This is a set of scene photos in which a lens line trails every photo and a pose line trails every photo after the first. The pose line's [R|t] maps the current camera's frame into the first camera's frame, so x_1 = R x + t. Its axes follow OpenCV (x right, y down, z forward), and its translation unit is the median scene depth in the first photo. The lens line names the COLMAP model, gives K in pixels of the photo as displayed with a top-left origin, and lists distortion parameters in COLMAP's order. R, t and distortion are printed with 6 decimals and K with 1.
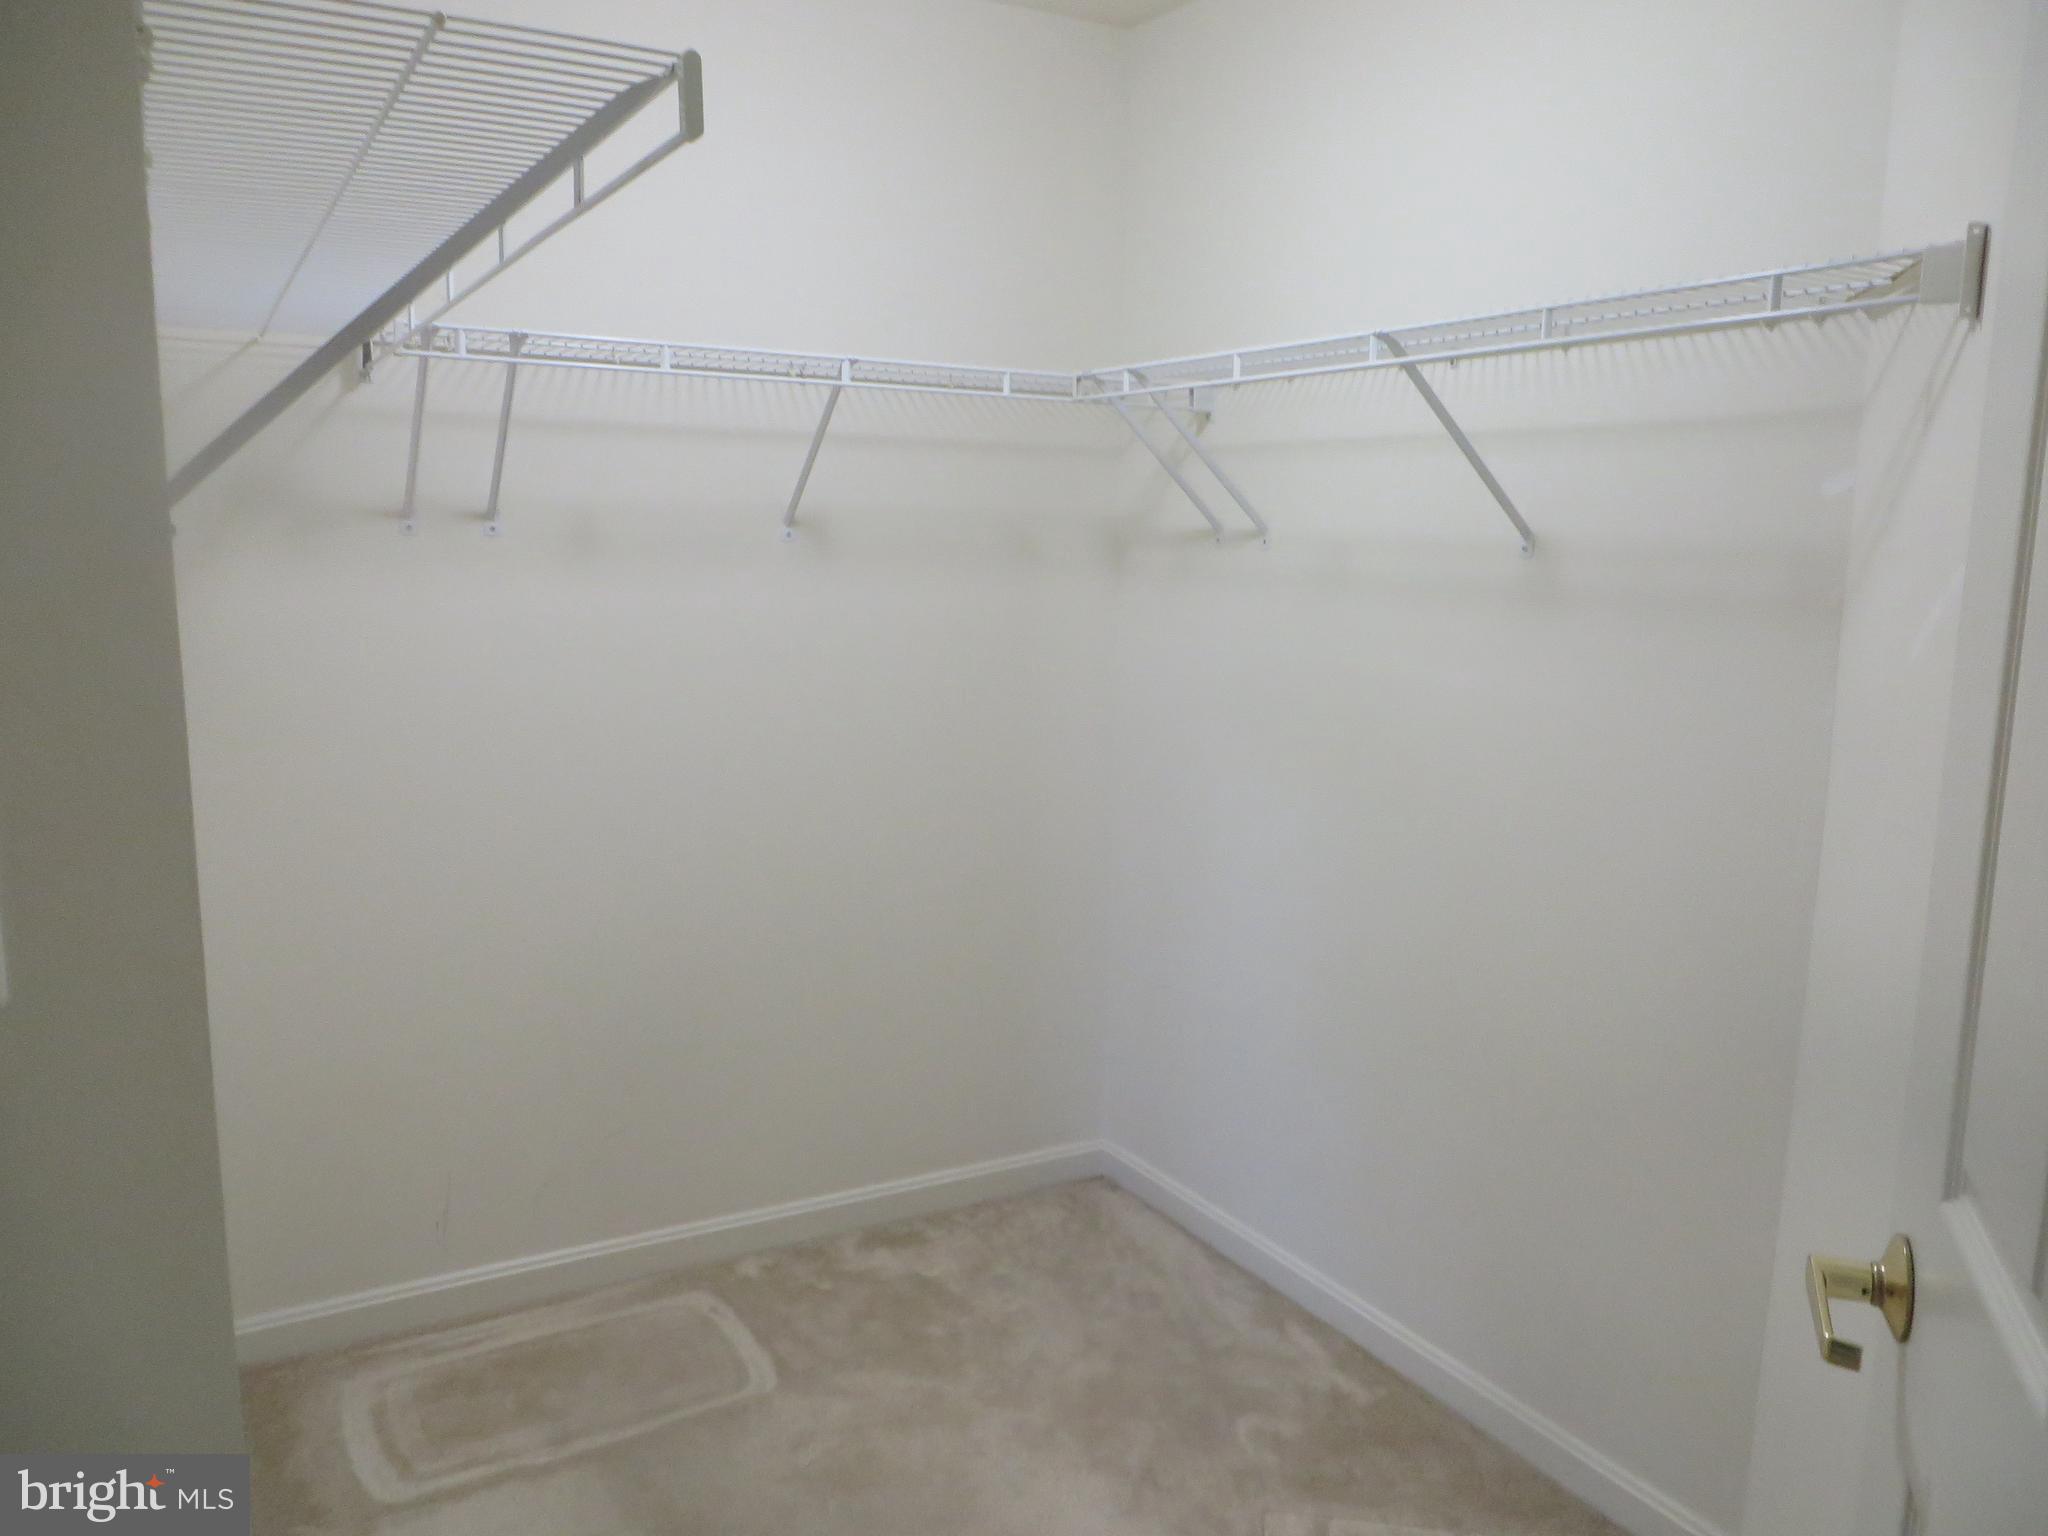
lens RADIAL K [[1541.2, 0, 1025.6], [0, 1541.2, 770.5], [0, 0, 1]] dist [-0.007584, -0.002268]
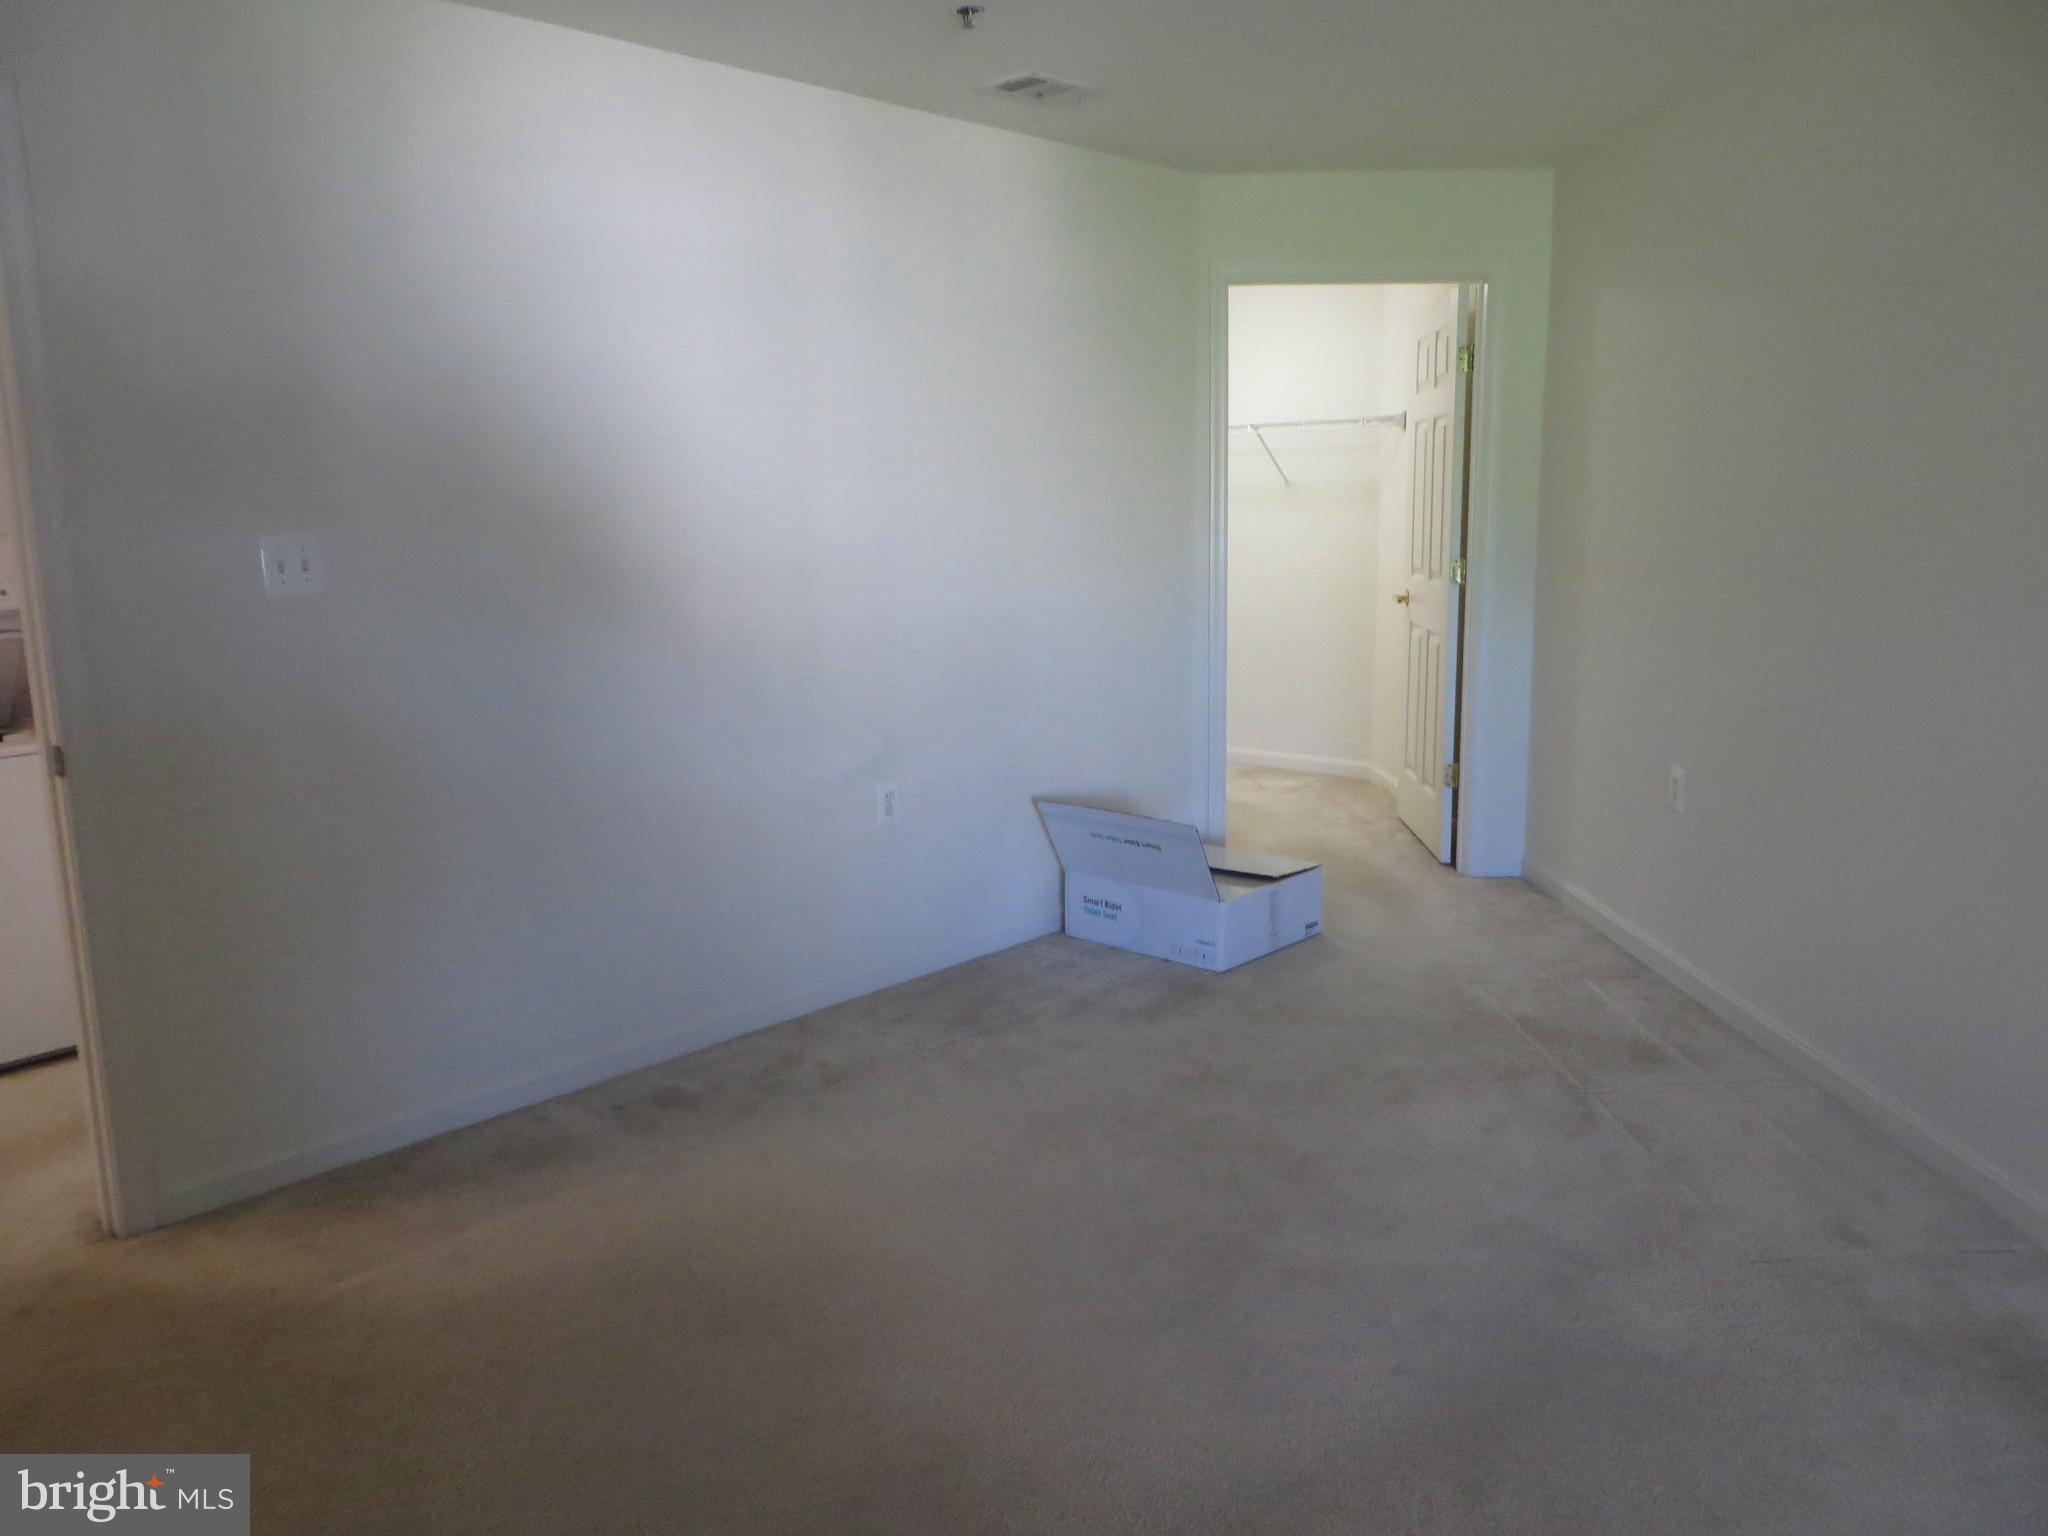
lens RADIAL K [[1541.2, 0, 1023.2], [0, 1541.2, 764.6], [0, 0, 1]] dist [-0.007584, -0.002268]
pose [[0.951476, -0.086992, 0.295170, -1.177372], [0.082497, 0.996207, 0.027671, 0.297109], [-0.296458, -0.001978, 0.955044, -1.884354]]
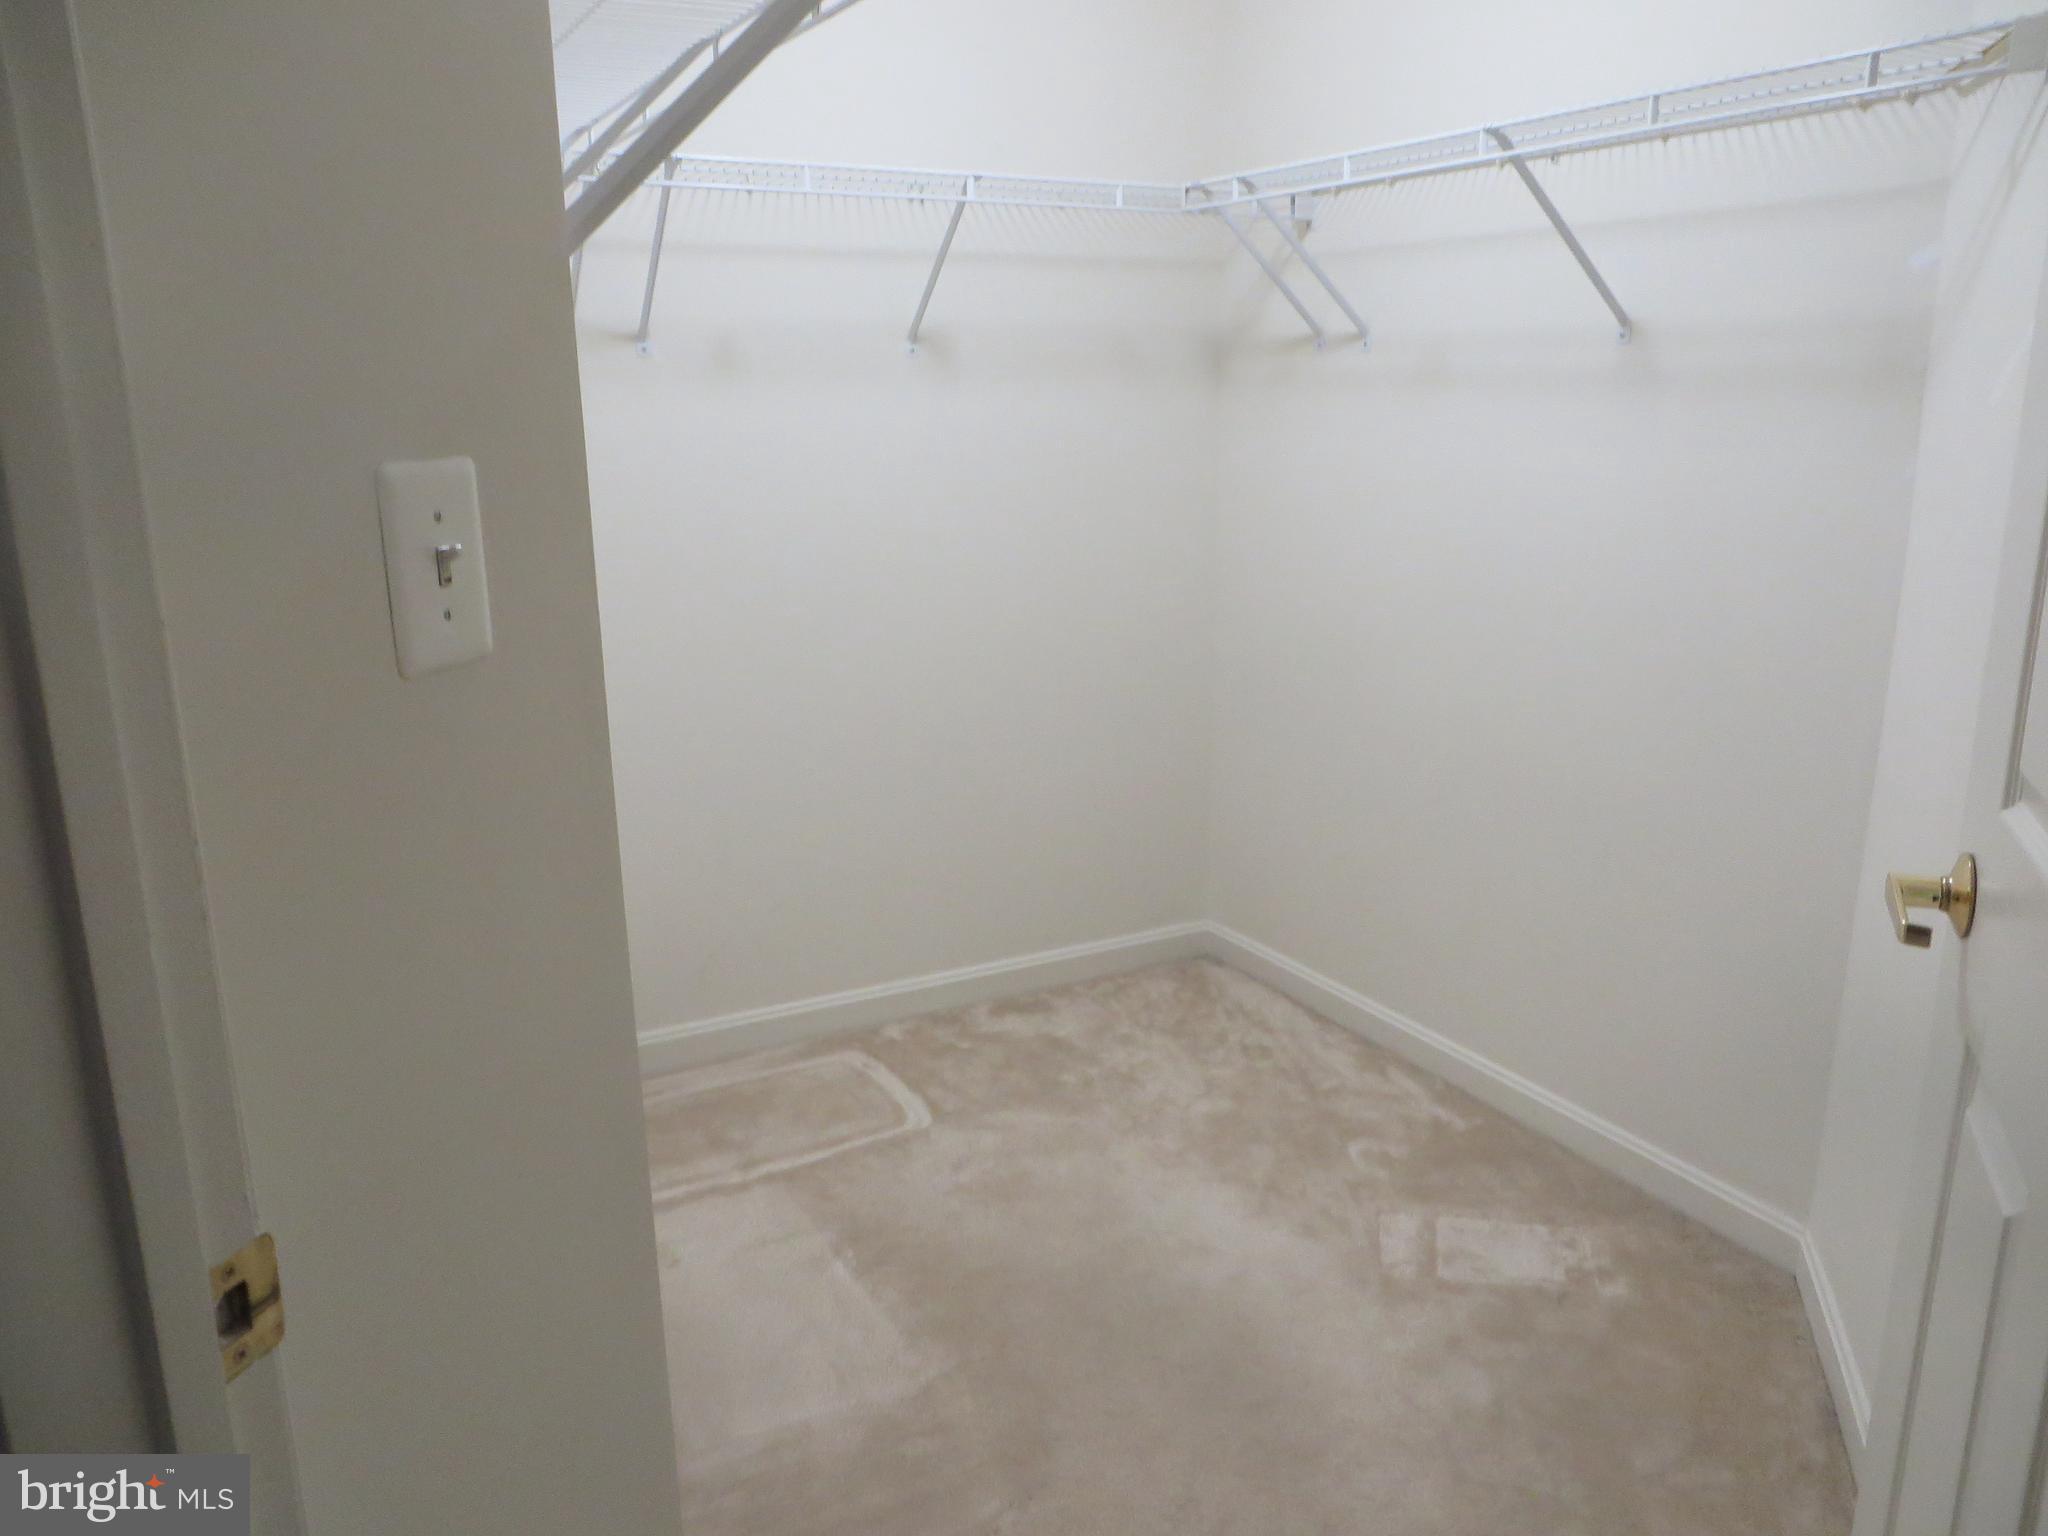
lens RADIAL K [[1541.2, 0, 1023.7], [0, 1541.2, 768.1], [0, 0, 1]] dist [-0.007584, -0.002268]
pose [[0.999203, -0.019245, -0.034976, -0.054952], [0.022384, 0.995536, 0.091691, 0.045020], [0.033056, -0.092401, 0.995173, -0.095186]]
